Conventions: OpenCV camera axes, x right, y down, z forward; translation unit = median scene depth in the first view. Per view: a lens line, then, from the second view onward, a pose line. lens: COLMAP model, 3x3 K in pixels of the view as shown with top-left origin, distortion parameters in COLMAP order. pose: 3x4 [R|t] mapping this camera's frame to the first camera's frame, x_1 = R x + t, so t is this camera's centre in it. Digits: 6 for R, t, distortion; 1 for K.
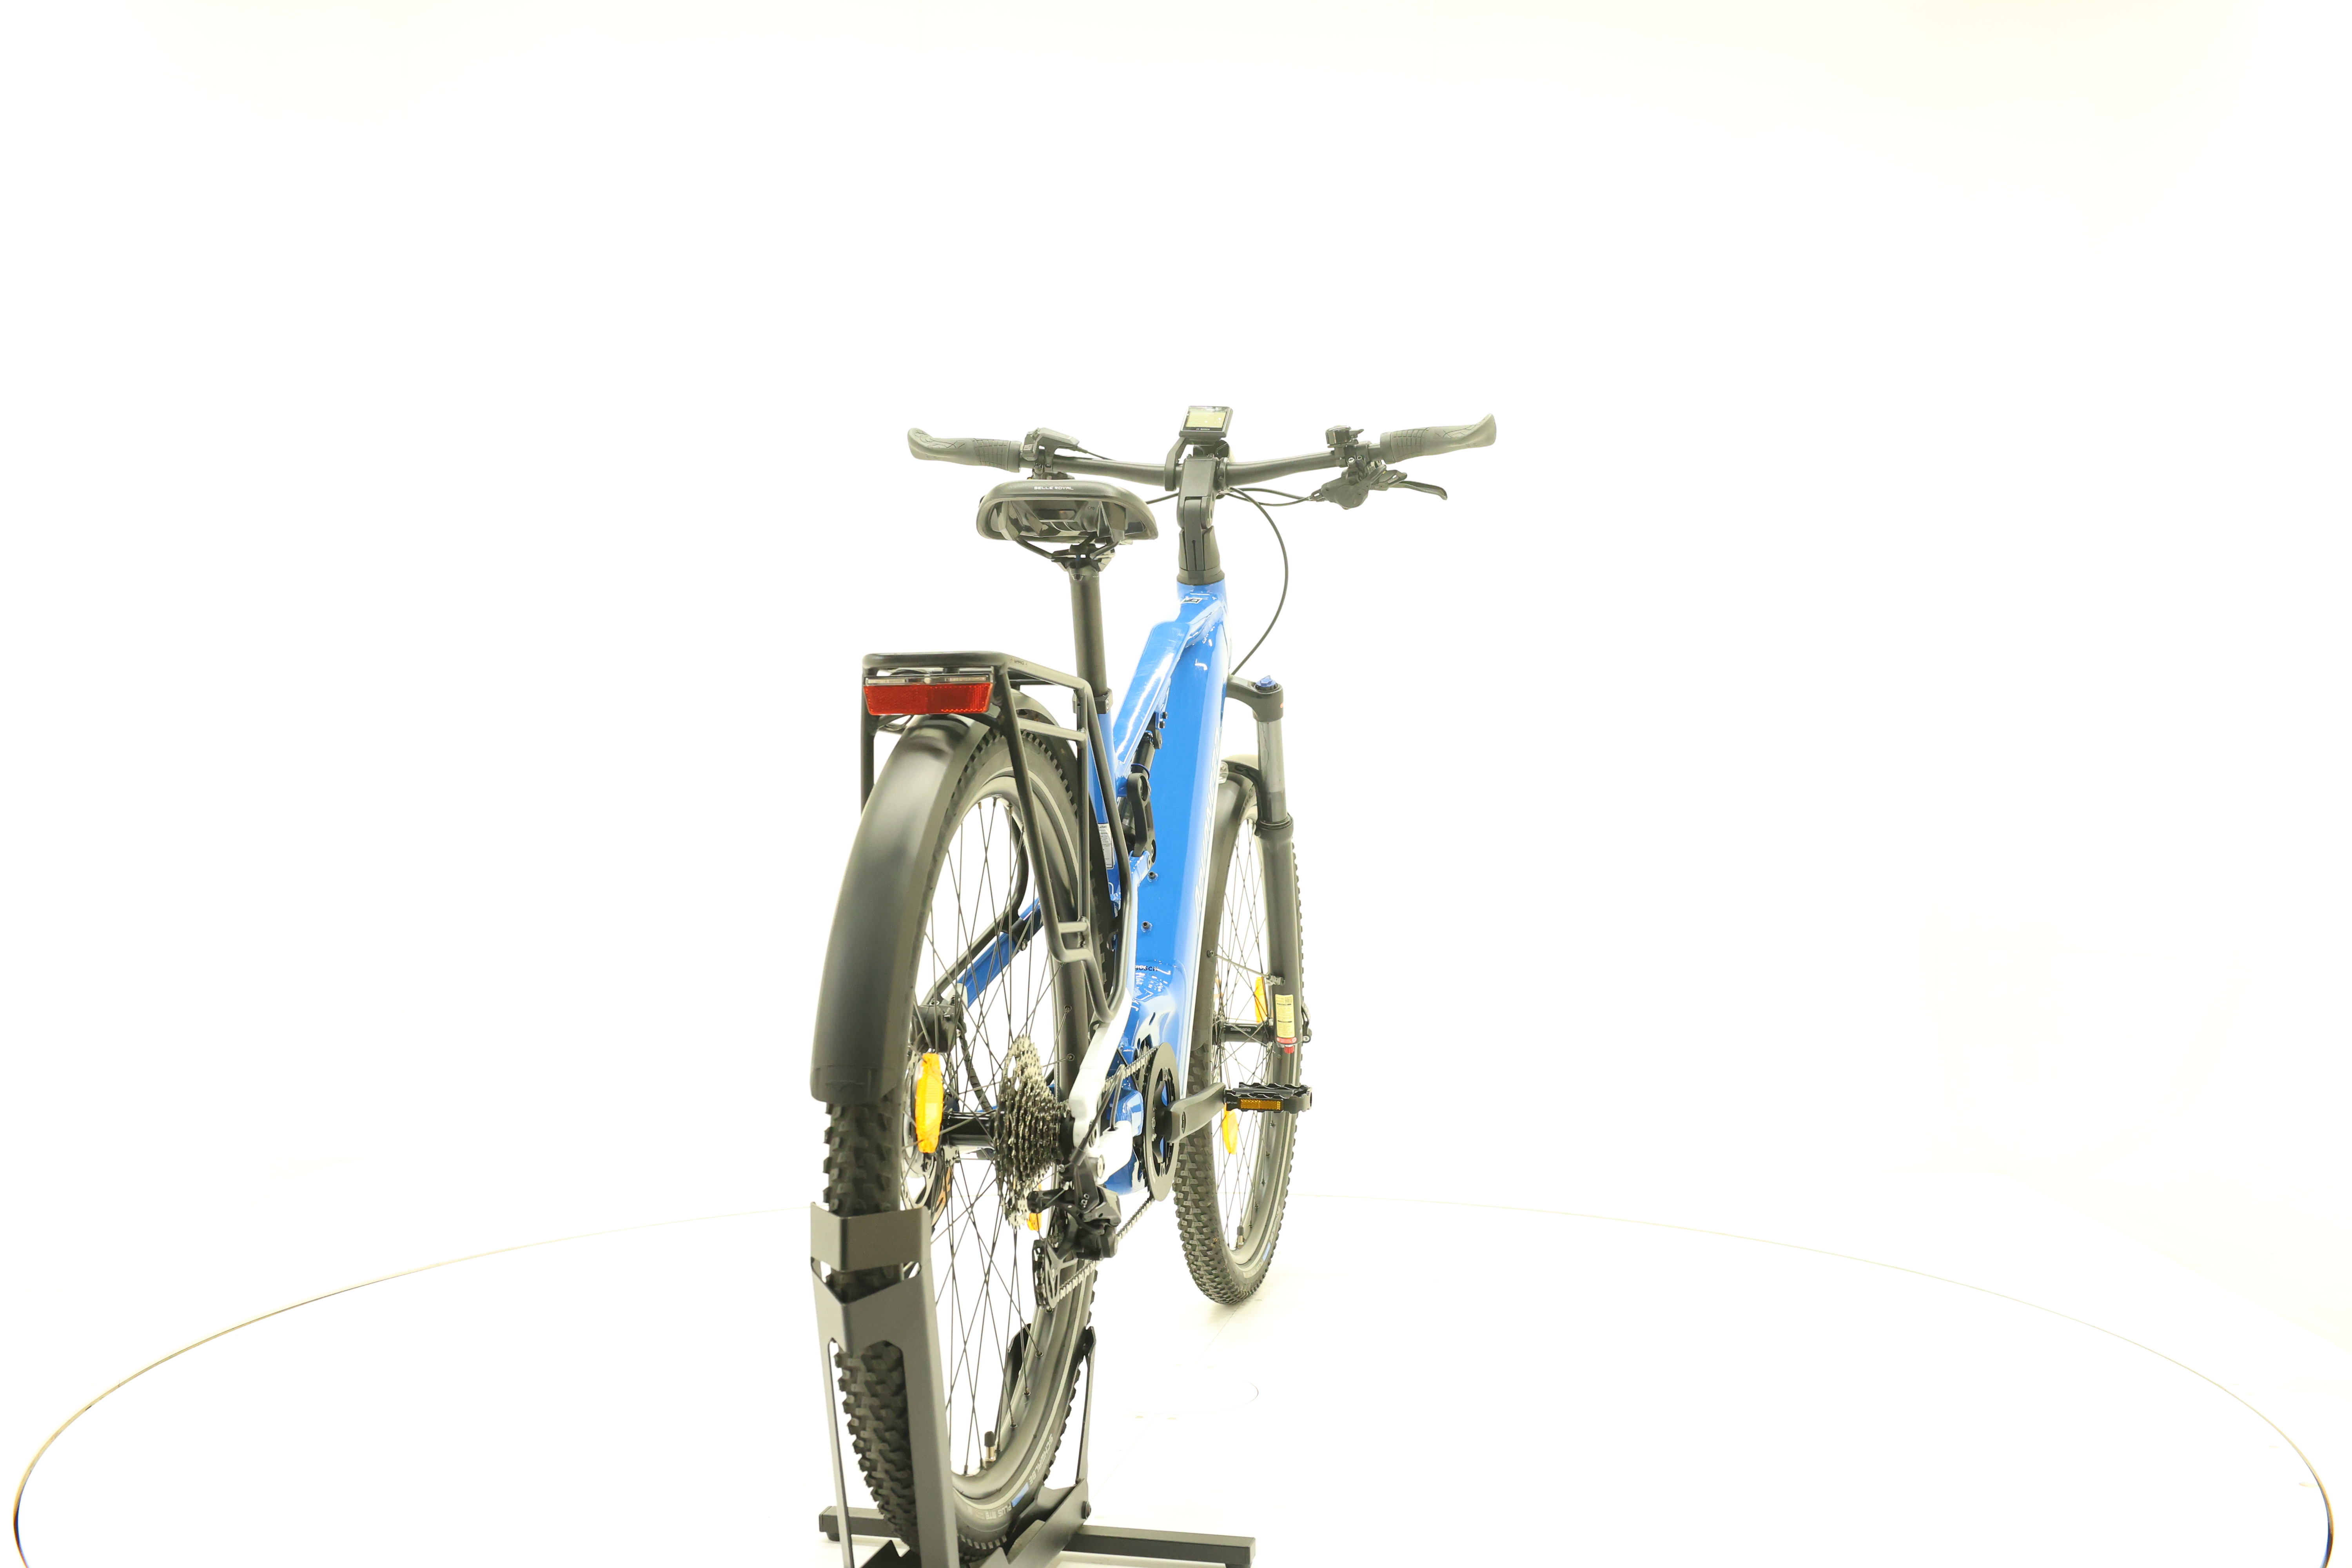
lens RADIAL K [[2500.3, 0, 1176.2], [0, 2500.3, 732.7], [0, 0, 1]] dist [-0.009342, 0.022016]
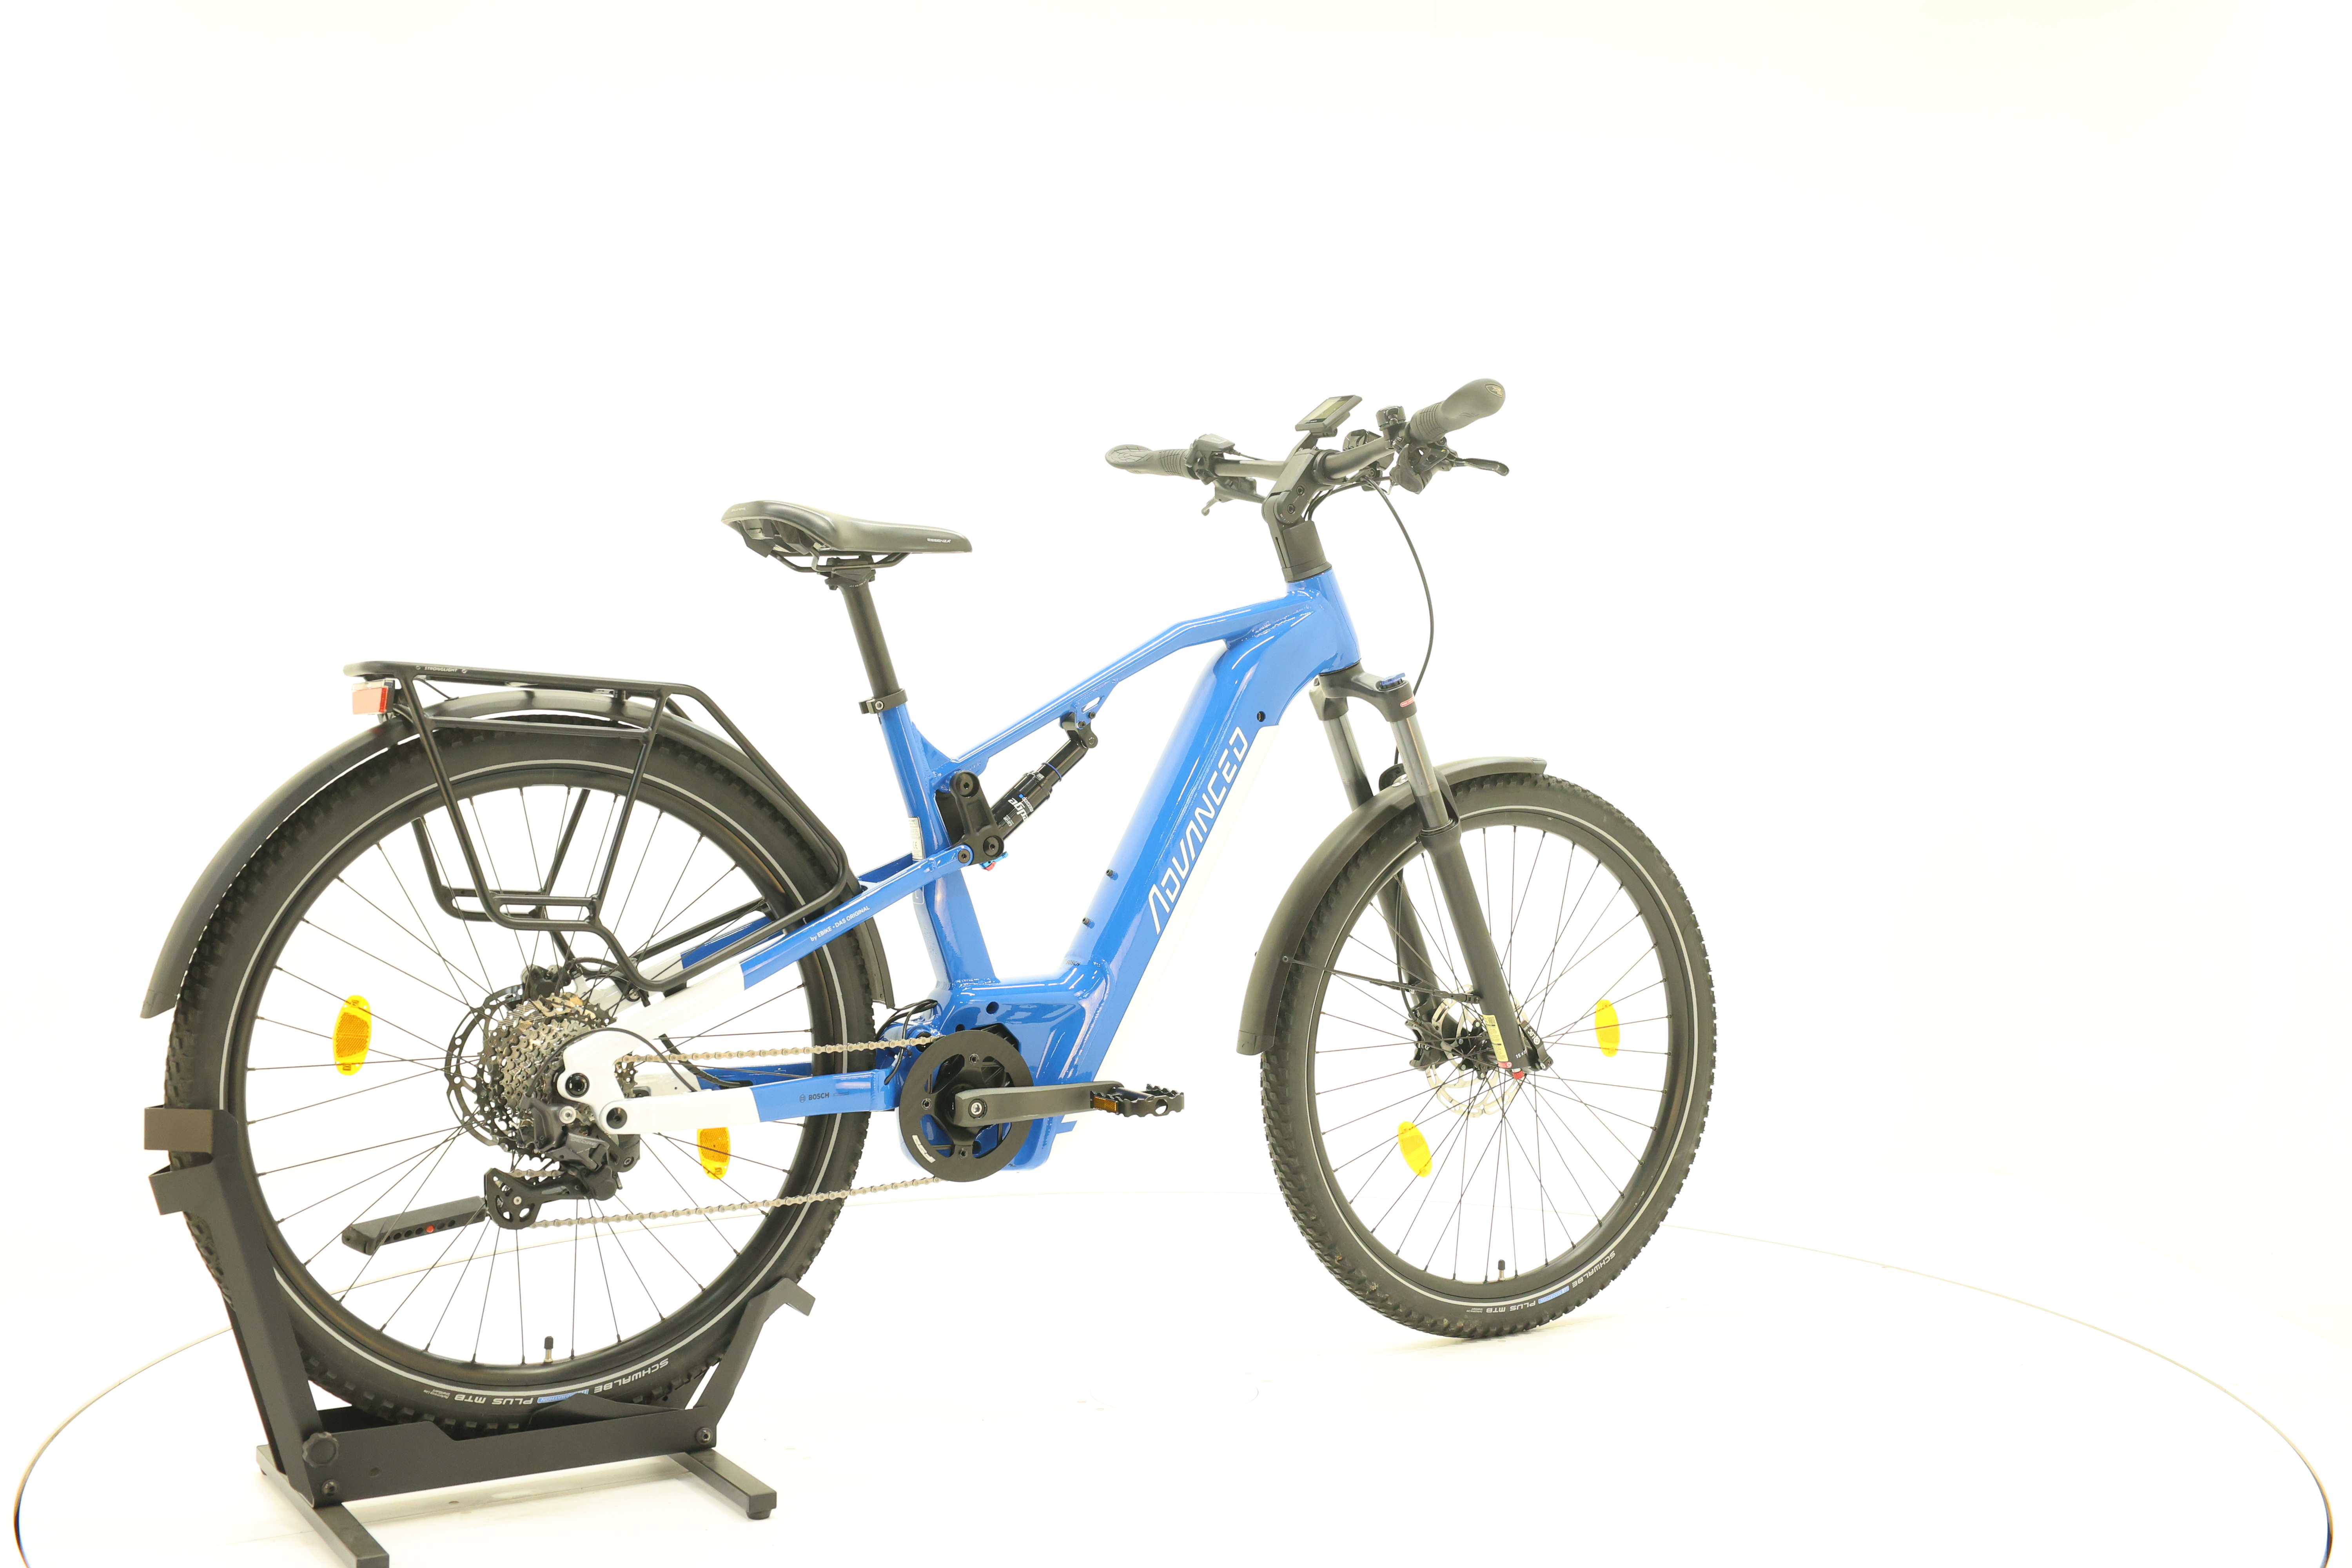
lens RADIAL K [[2500.3, 0, 1176.2], [0, 2500.3, 732.7], [0, 0, 1]] dist [-0.009342, 0.022016]
pose [[0.697952, -0.001211, -0.716143, 0.679859], [-0.001583, 0.999994, -0.003234, 0.003082], [0.716142, 0.003391, 0.697946, 0.286125]]
